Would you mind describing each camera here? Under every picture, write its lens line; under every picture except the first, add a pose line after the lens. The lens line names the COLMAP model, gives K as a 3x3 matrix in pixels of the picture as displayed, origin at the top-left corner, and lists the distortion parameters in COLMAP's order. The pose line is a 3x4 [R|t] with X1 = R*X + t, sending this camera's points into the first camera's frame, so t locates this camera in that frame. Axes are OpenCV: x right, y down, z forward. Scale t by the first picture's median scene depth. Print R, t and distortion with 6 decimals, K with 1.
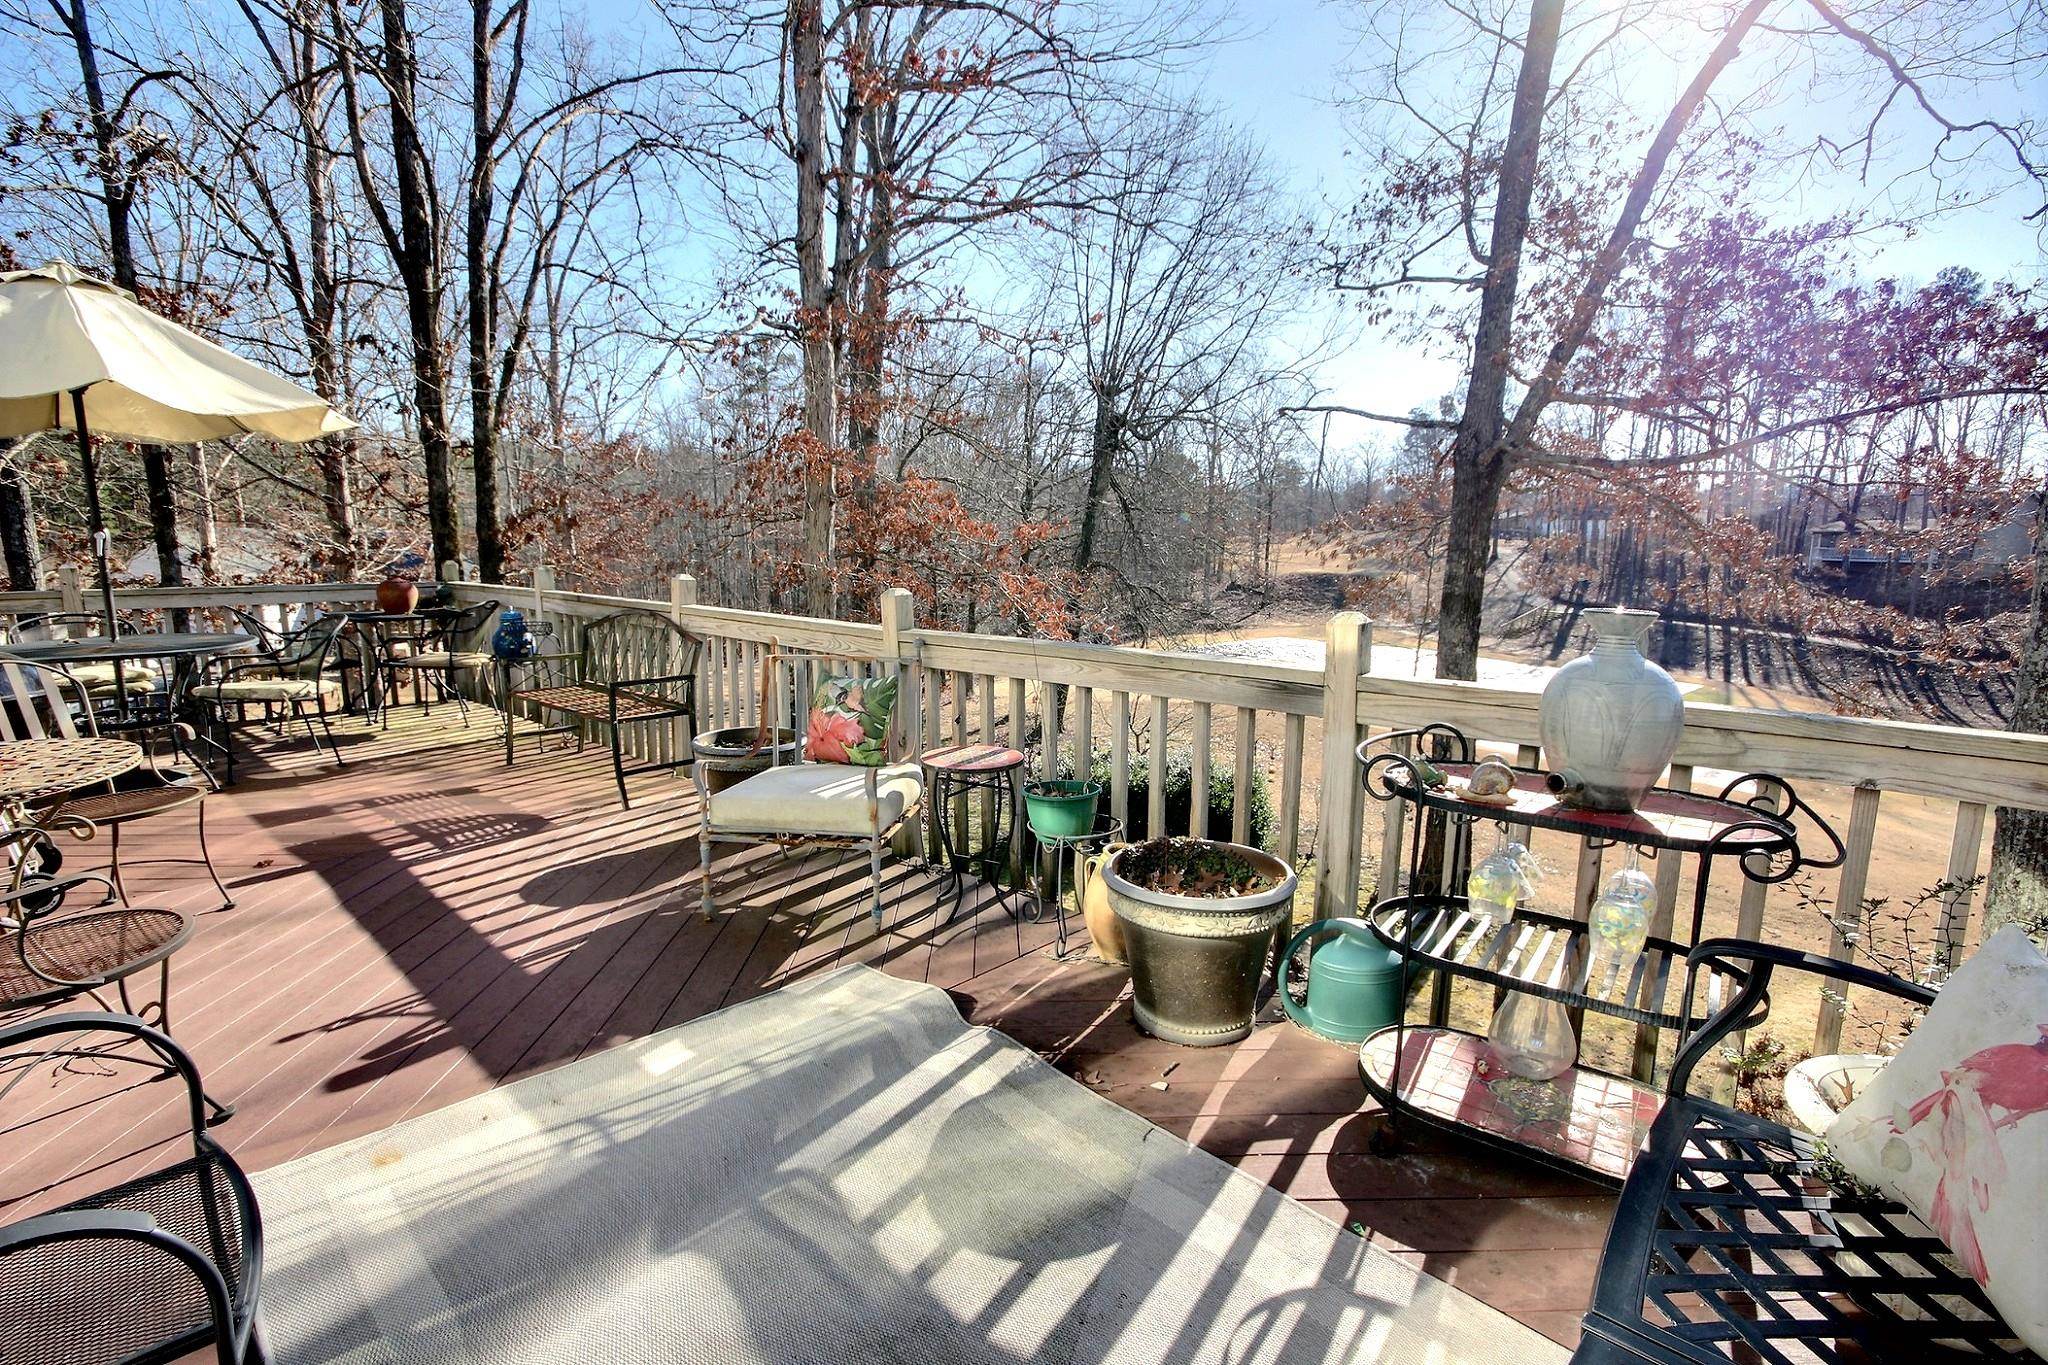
lens RADIAL K [[951.1, 0, 1024.9], [0, 951.1, 696.8], [0, 0, 1]] dist [0.001445, -0.000381]
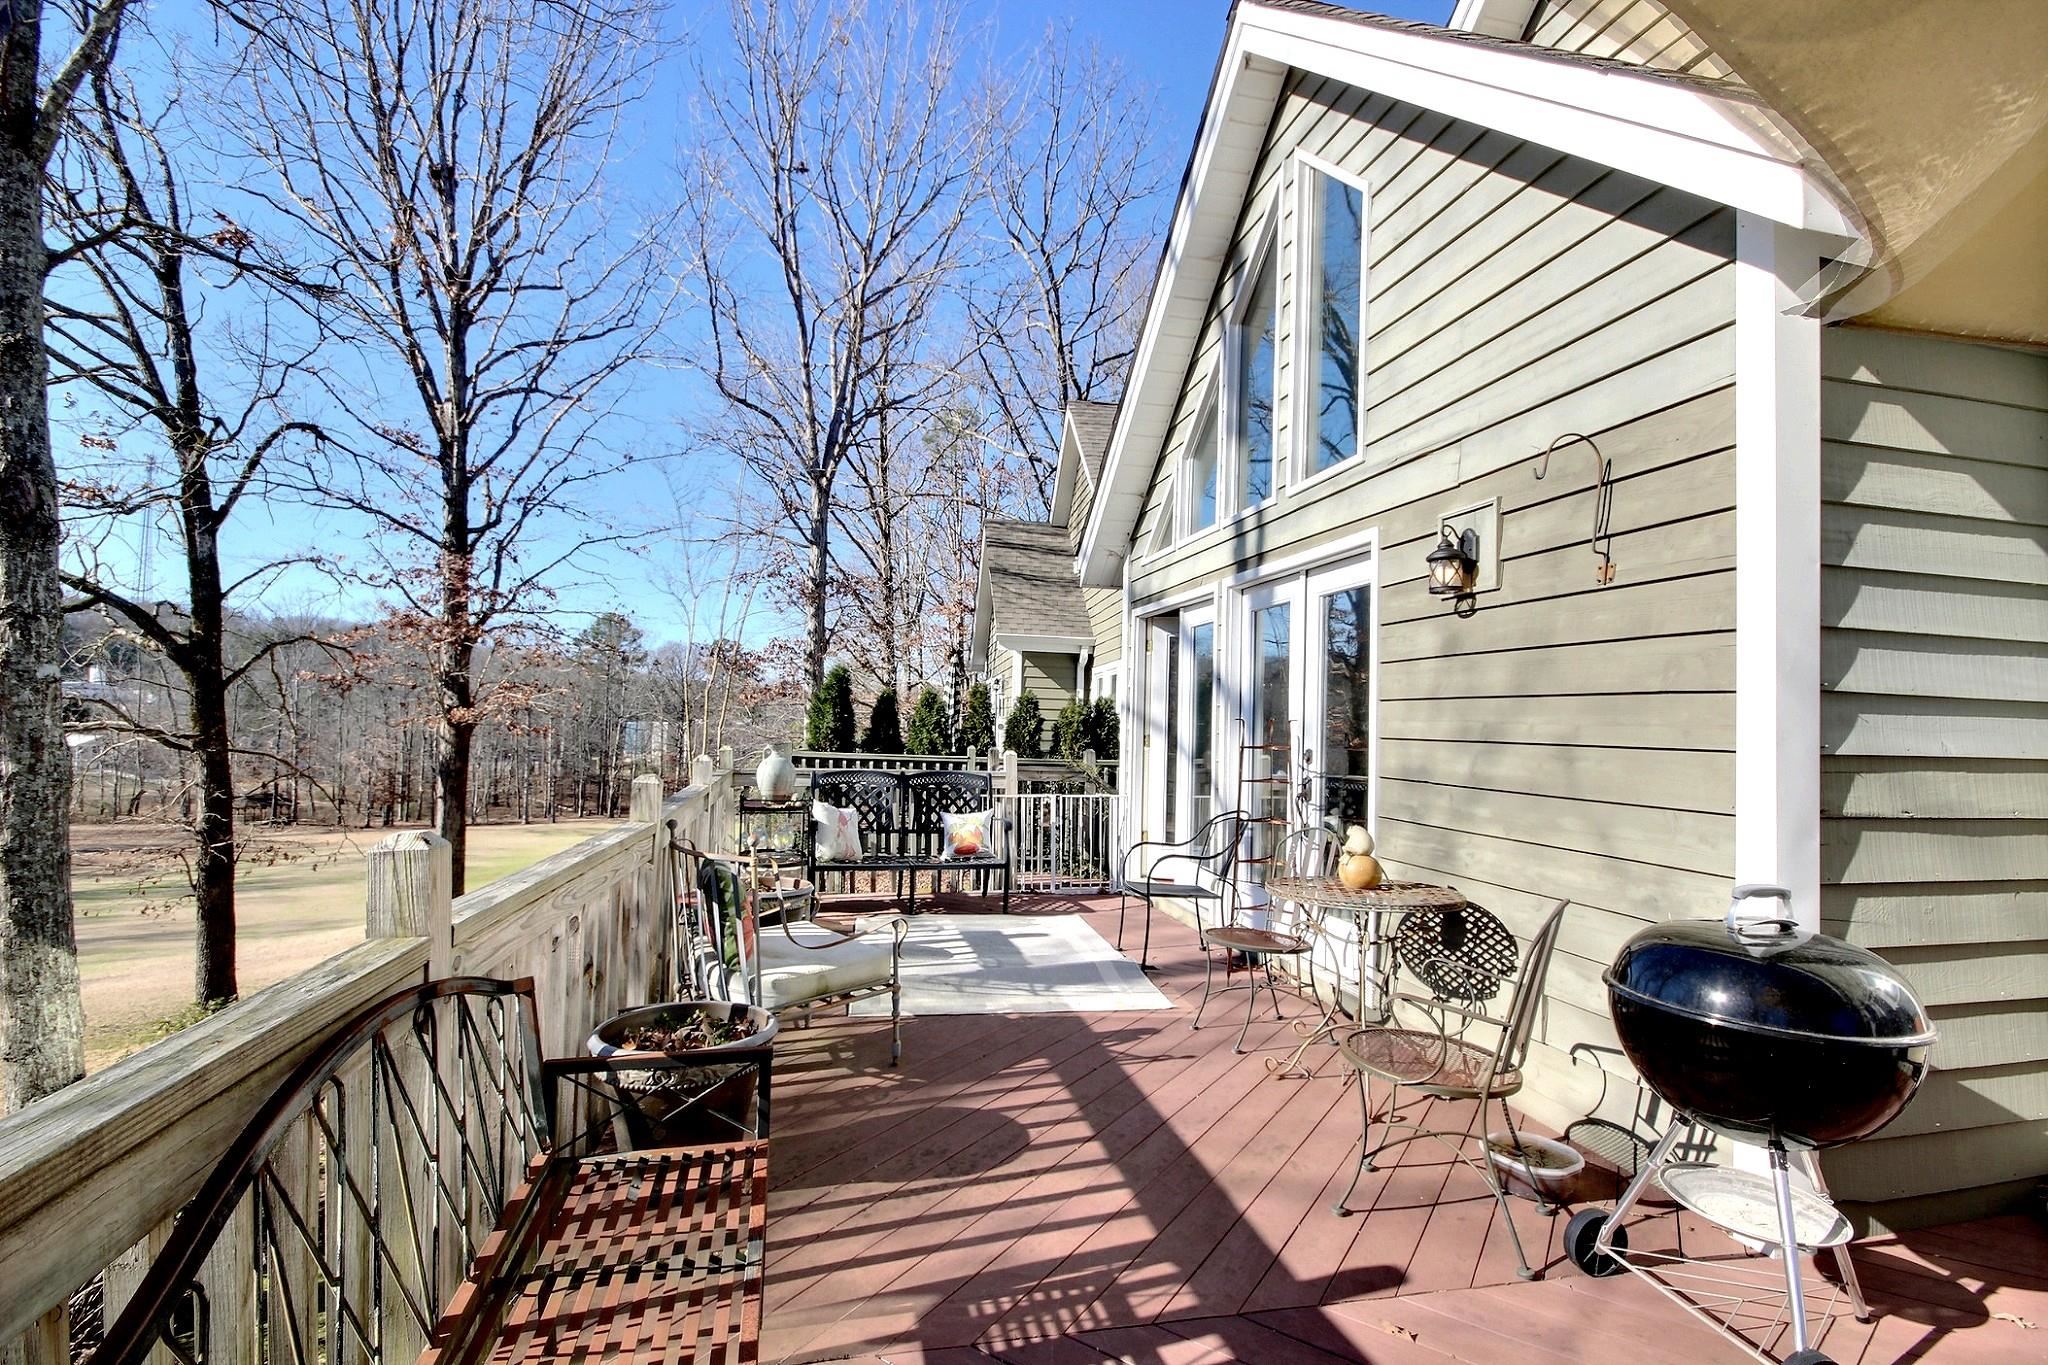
lens RADIAL K [[951.1, 0, 1024.9], [0, 951.1, 696.8], [0, 0, 1]] dist [0.001445, -0.000381]
pose [[-0.821262, -0.003914, 0.570538, -0.506652], [0.065040, 0.992816, 0.100432, -0.134478], [-0.566832, 0.119589, -0.815107, 0.825845]]
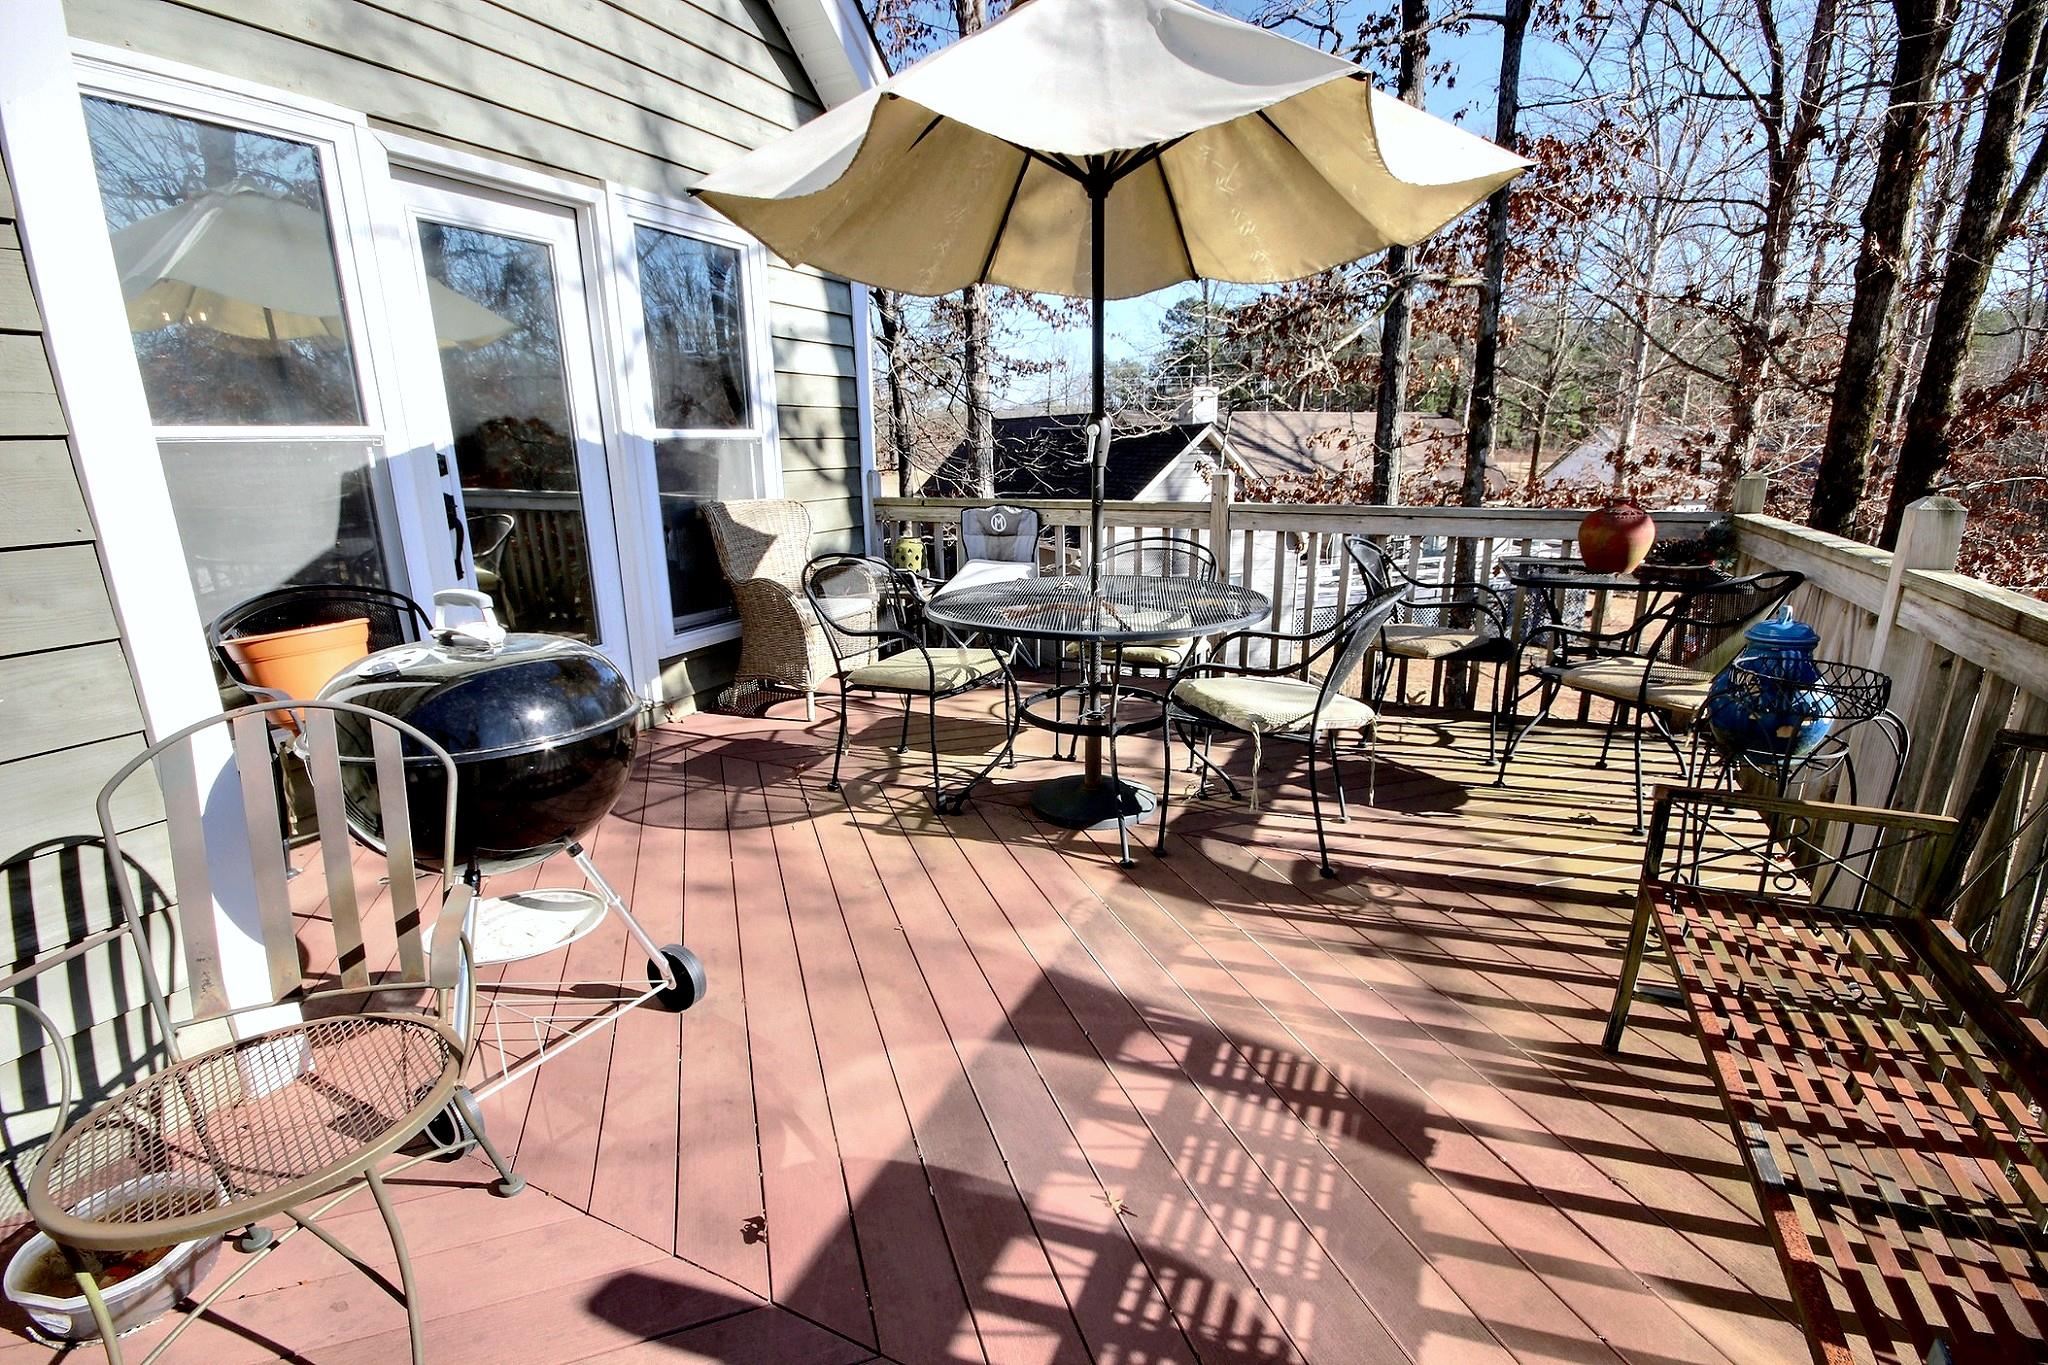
lens RADIAL K [[936.9, 0, 1018.2], [0, 936.9, 698.5], [0, 0, 1]] dist [0.020184, -0.016953]
pose [[0.281640, 0.245844, -0.927491, -0.239965], [-0.143993, 0.966502, 0.212460, -0.083491], [0.948654, 0.073715, 0.307606, 0.525097]]
